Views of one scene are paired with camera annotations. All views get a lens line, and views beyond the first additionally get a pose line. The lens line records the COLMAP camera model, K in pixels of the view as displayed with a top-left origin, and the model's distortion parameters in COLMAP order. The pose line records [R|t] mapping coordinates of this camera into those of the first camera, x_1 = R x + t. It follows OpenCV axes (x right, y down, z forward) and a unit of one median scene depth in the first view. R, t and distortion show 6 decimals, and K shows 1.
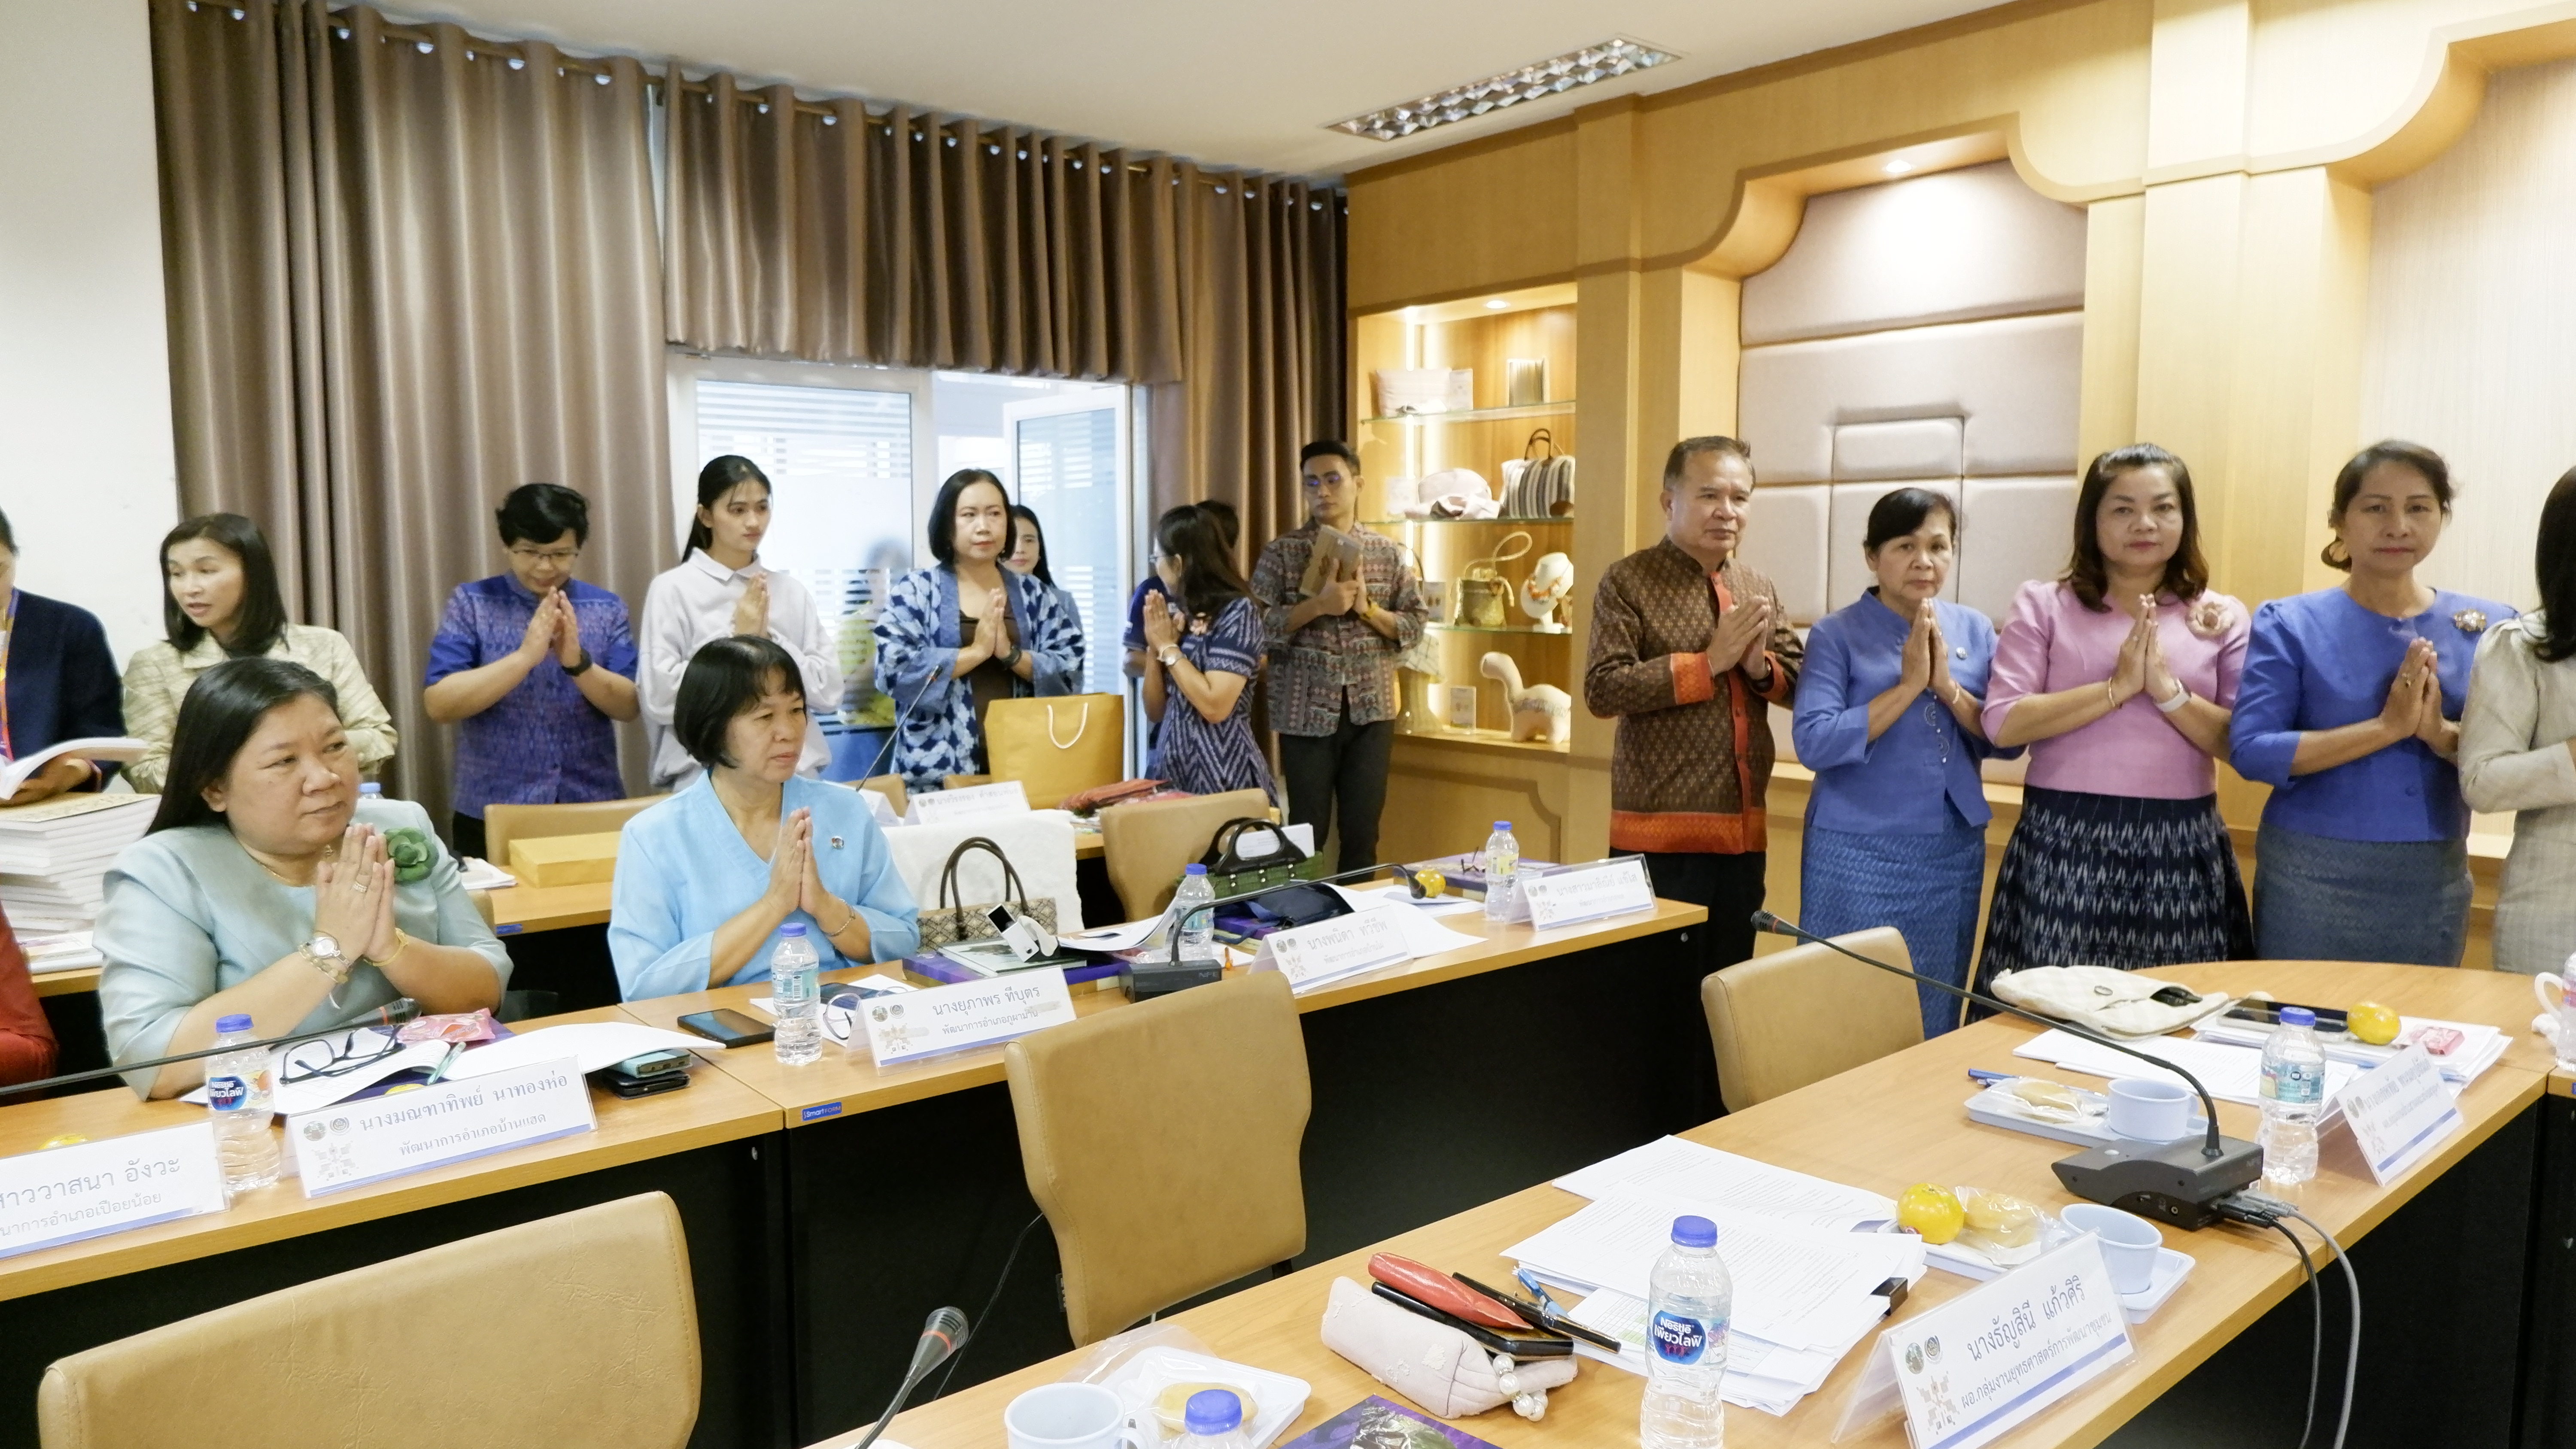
lens RADIAL K [[1700.6, 0, 1299.0], [0, 1700.6, 719.7], [0, 0, 1]] dist [-0.012812, 0.006900]
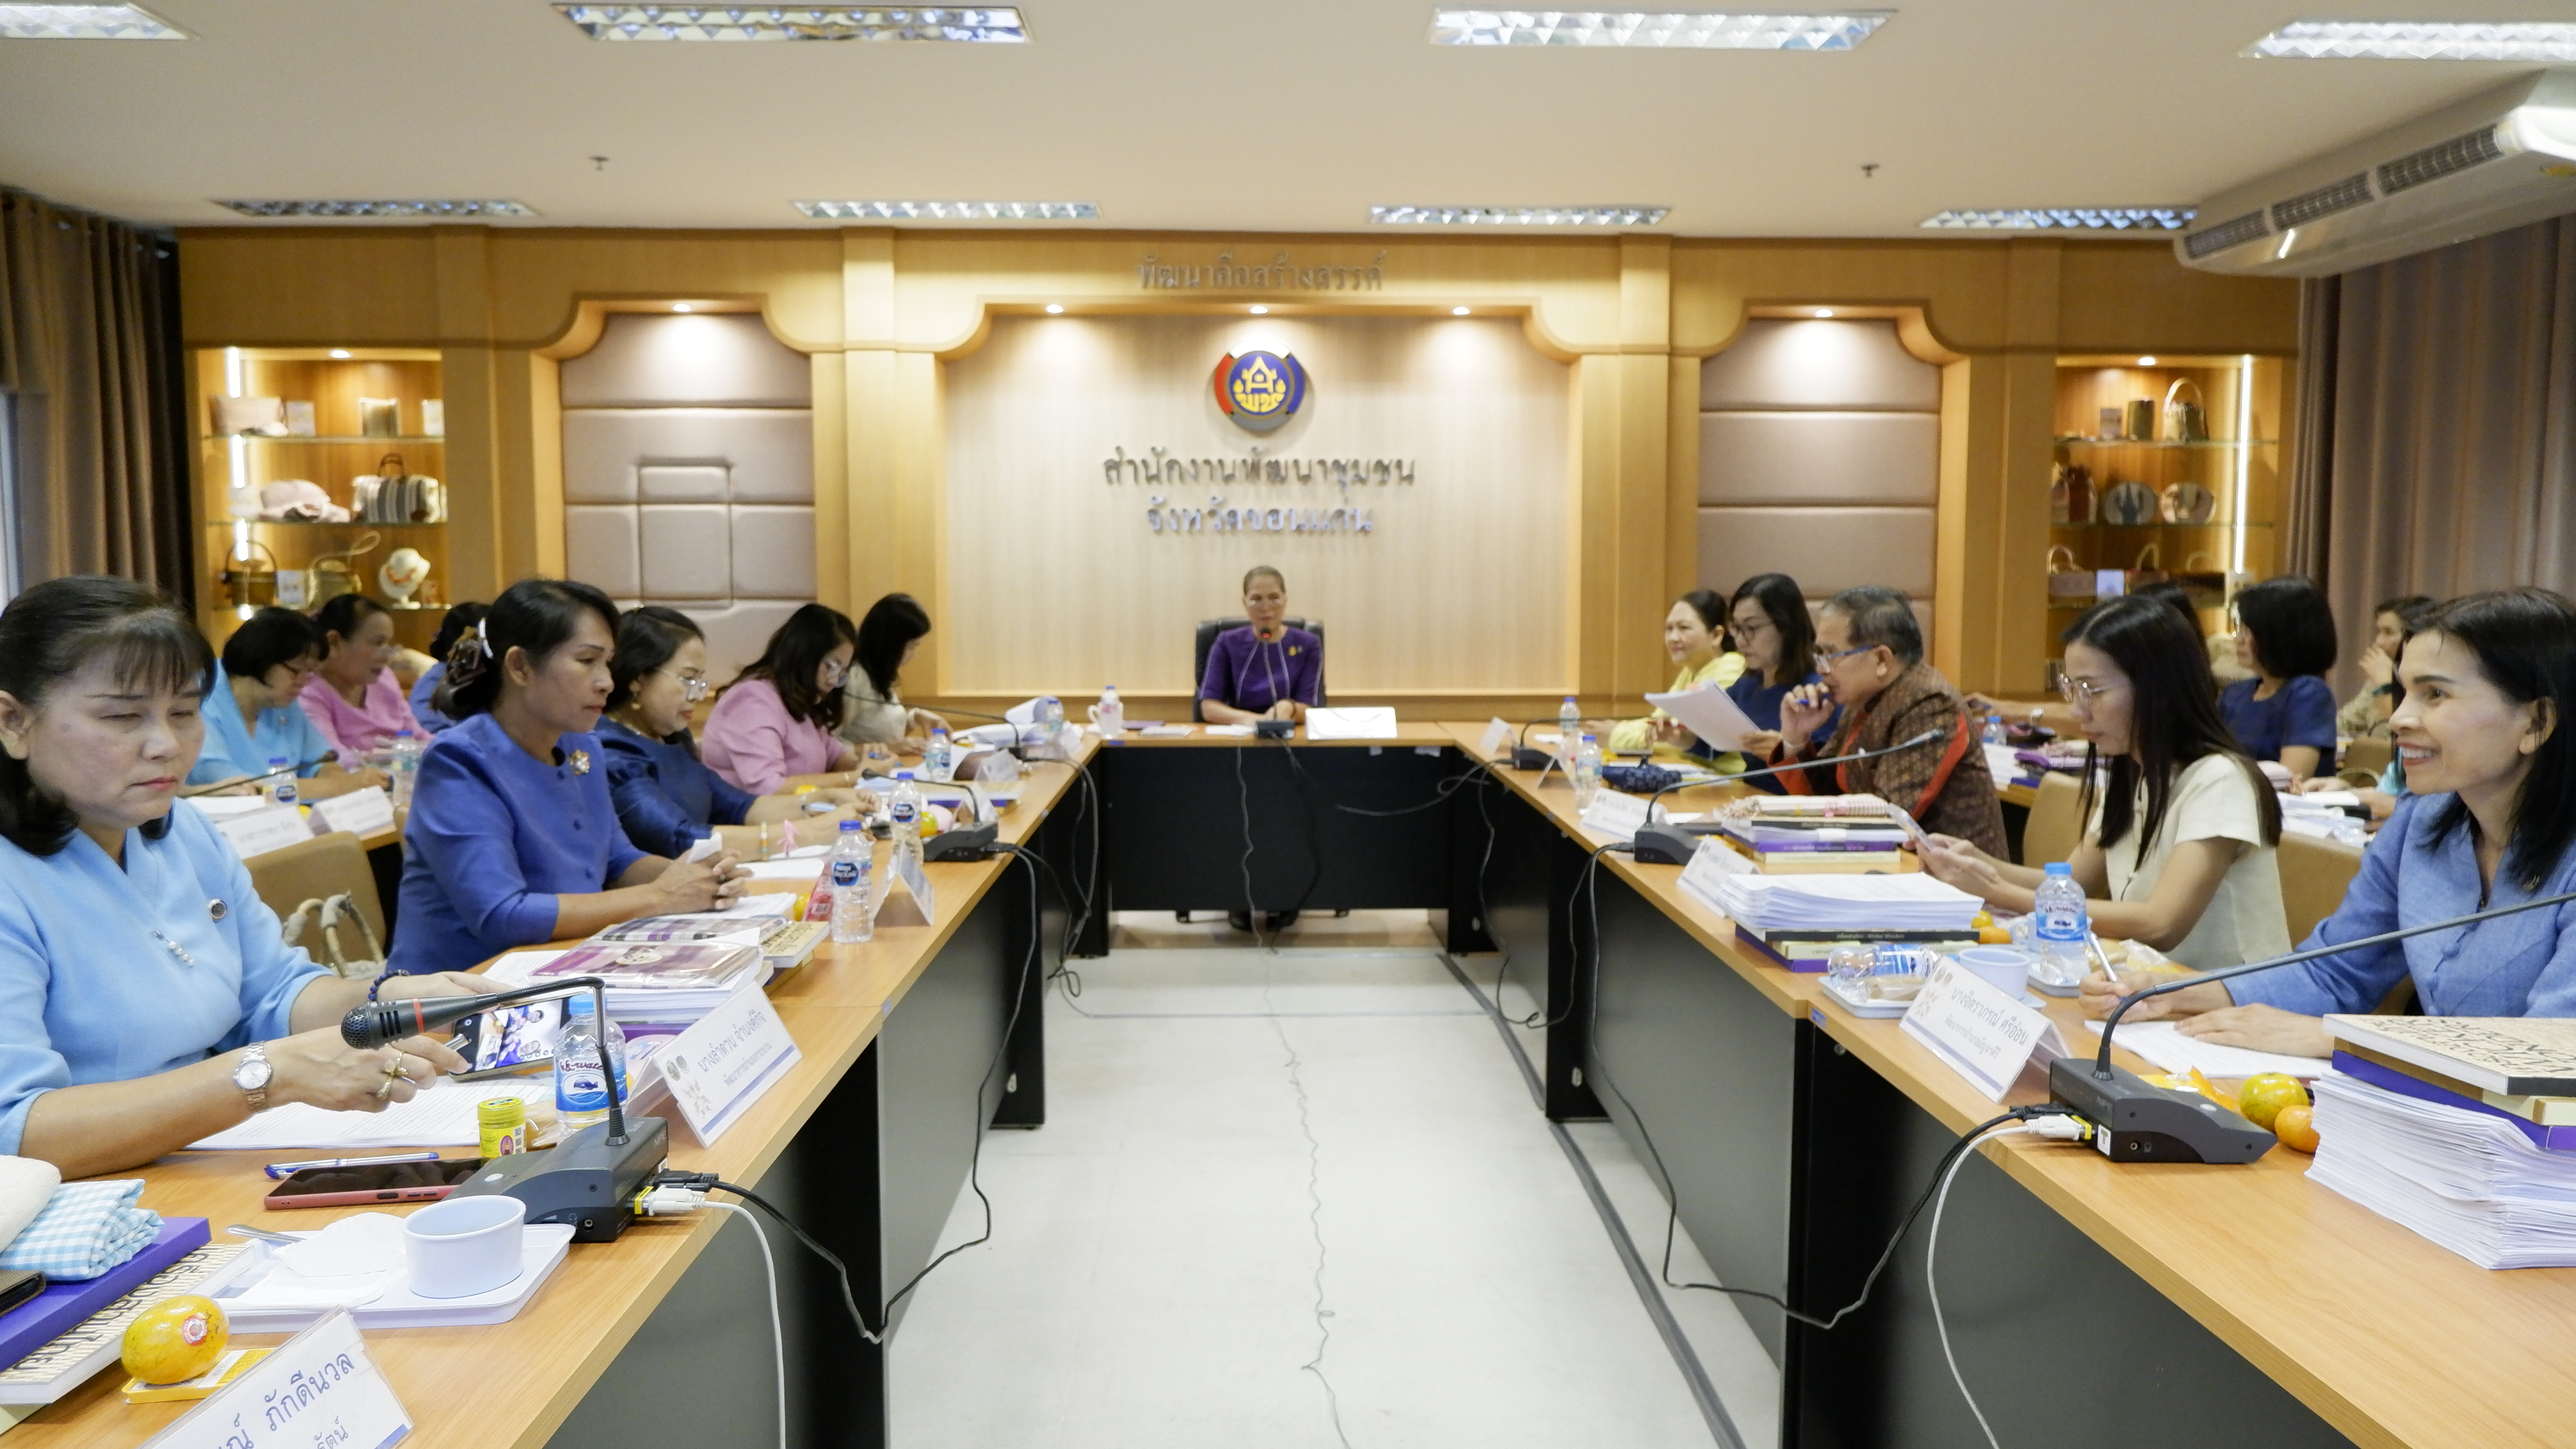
lens RADIAL K [[1700.6, 0, 1295.1], [0, 1700.6, 705.6], [0, 0, 1]] dist [-0.012812, 0.006900]
pose [[0.634524, -0.052891, 0.771091, -0.712973], [0.072896, 0.997304, 0.008422, 0.102548], [-0.769458, 0.050866, 0.636669, -0.594256]]
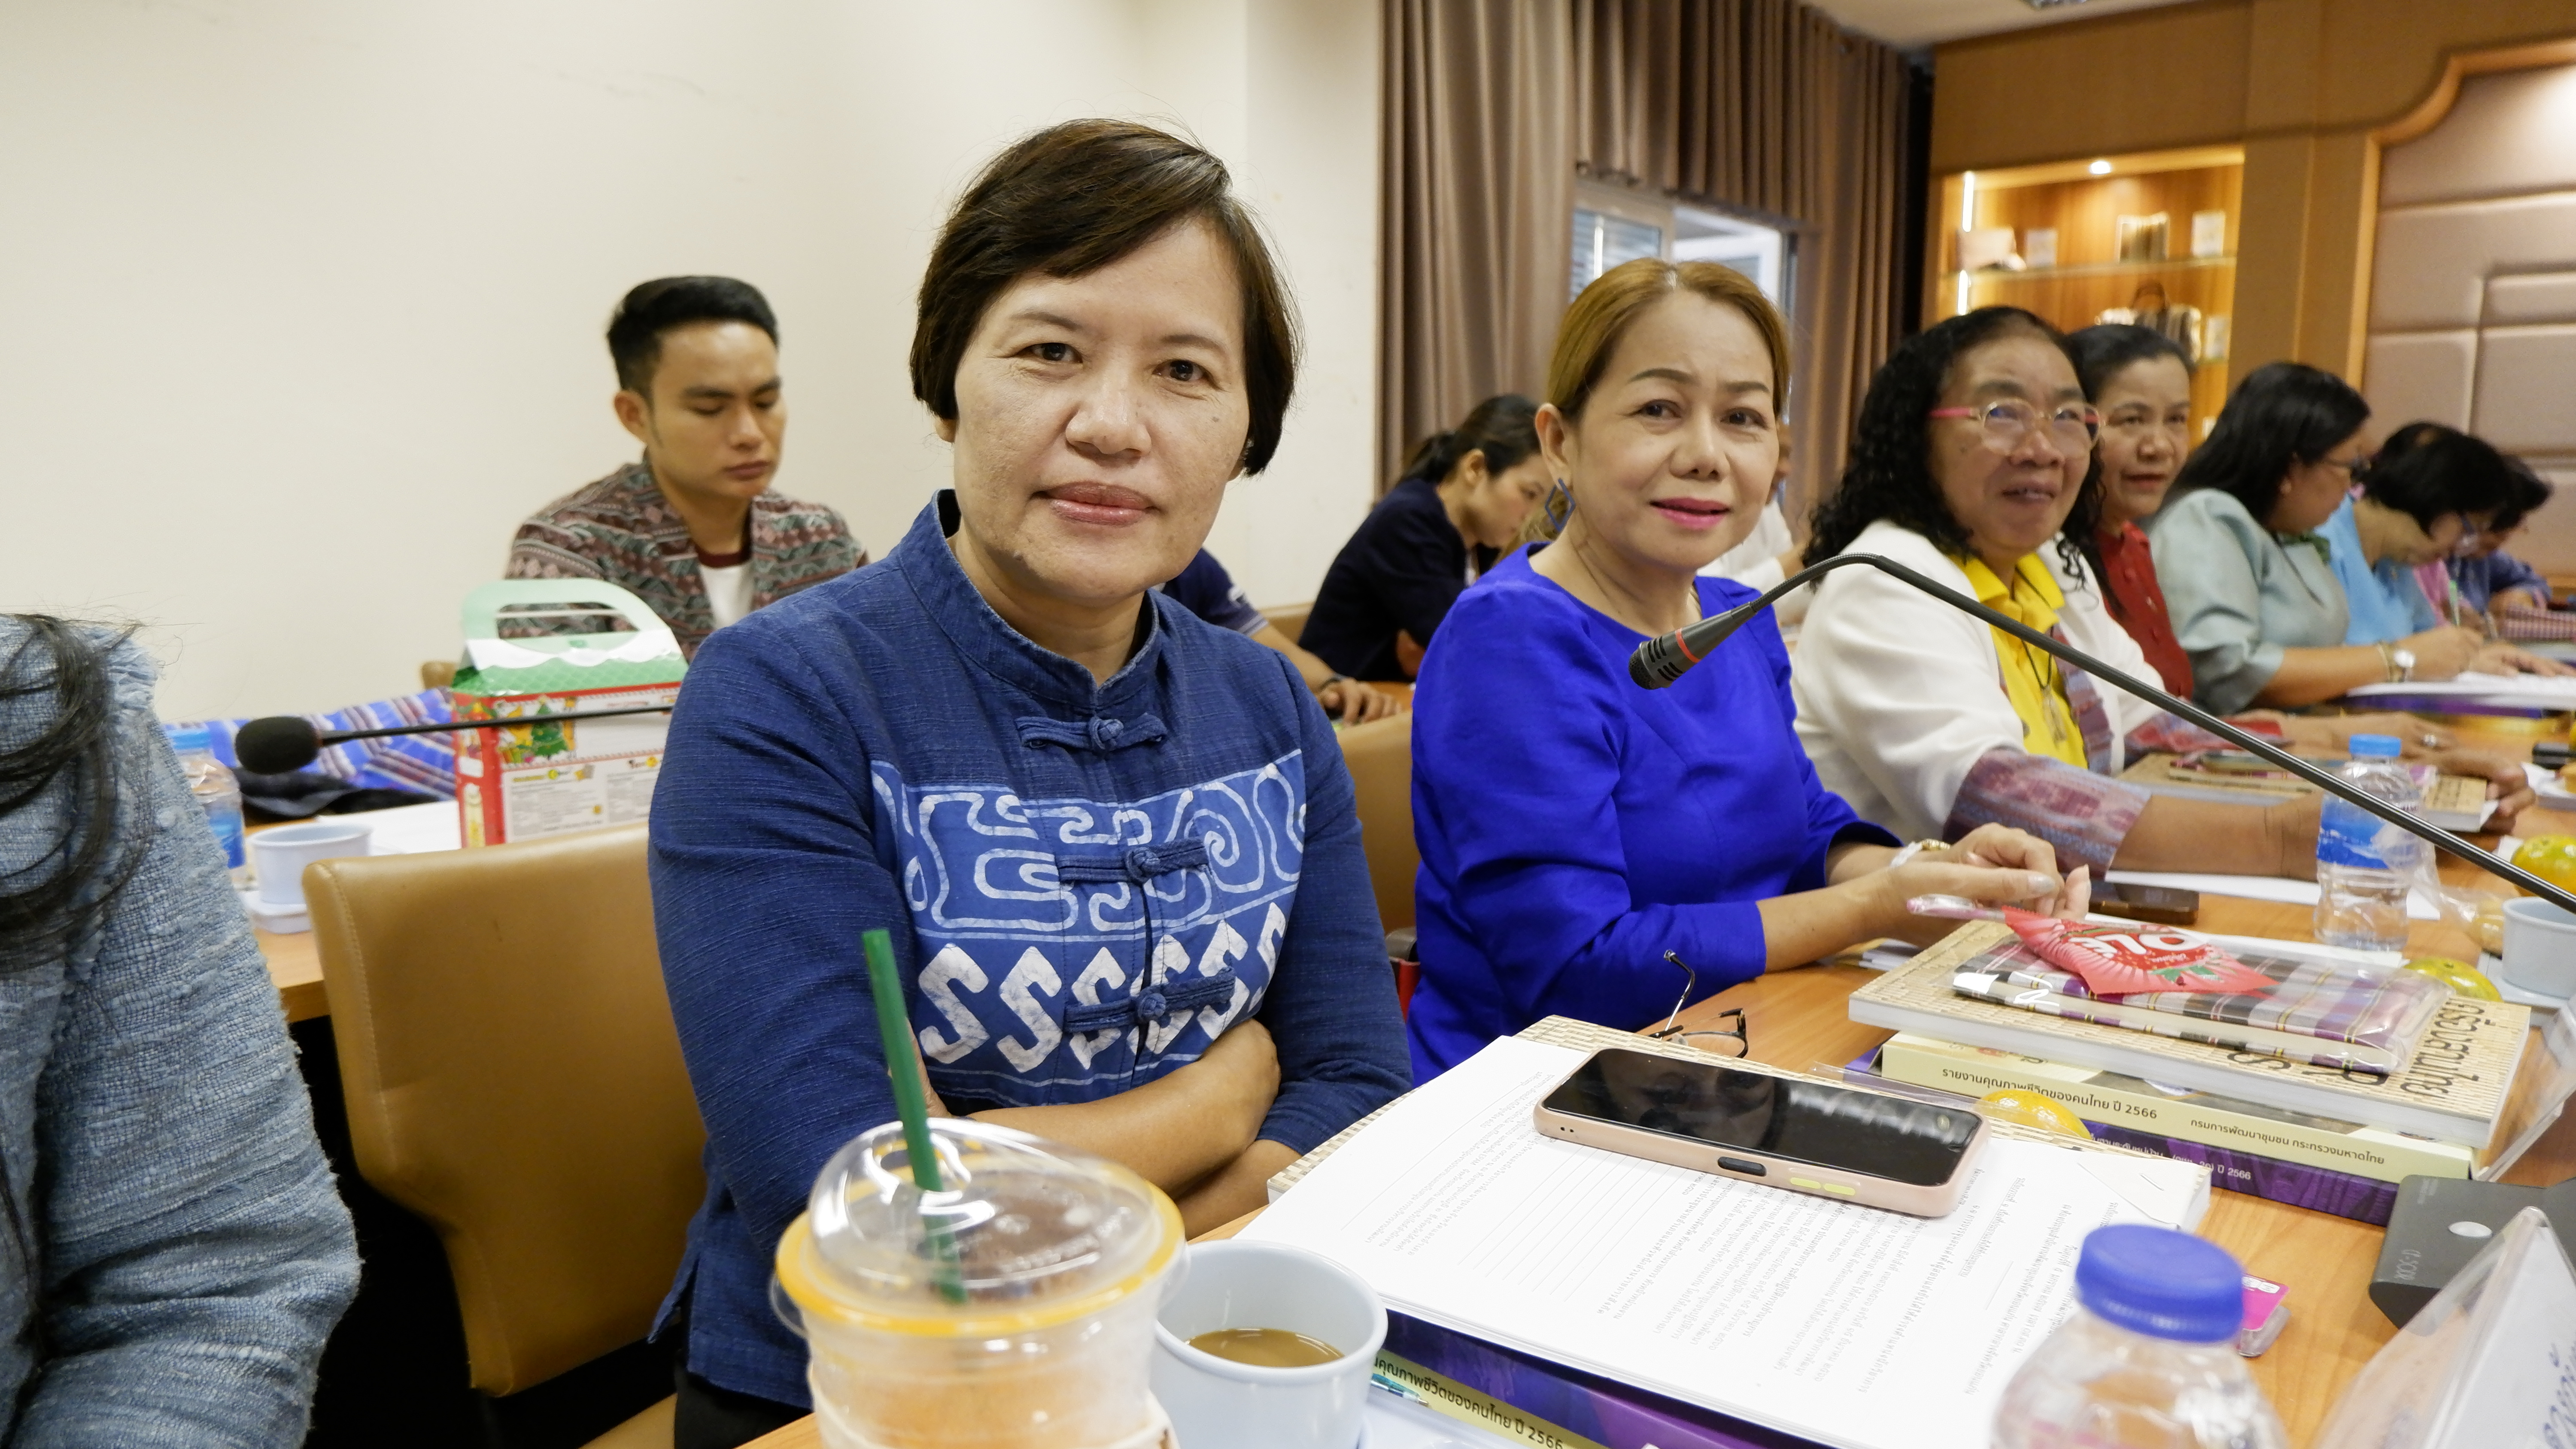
lens RADIAL K [[1700.6, 0, 1291.7], [0, 1700.6, 721.6], [0, 0, 1]] dist [-0.012812, 0.006900]
pose [[0.991532, -0.007307, 0.129655, -0.920334], [0.001638, 0.999040, 0.043770, 0.110317], [-0.129850, -0.043187, 0.990593, -0.069069]]
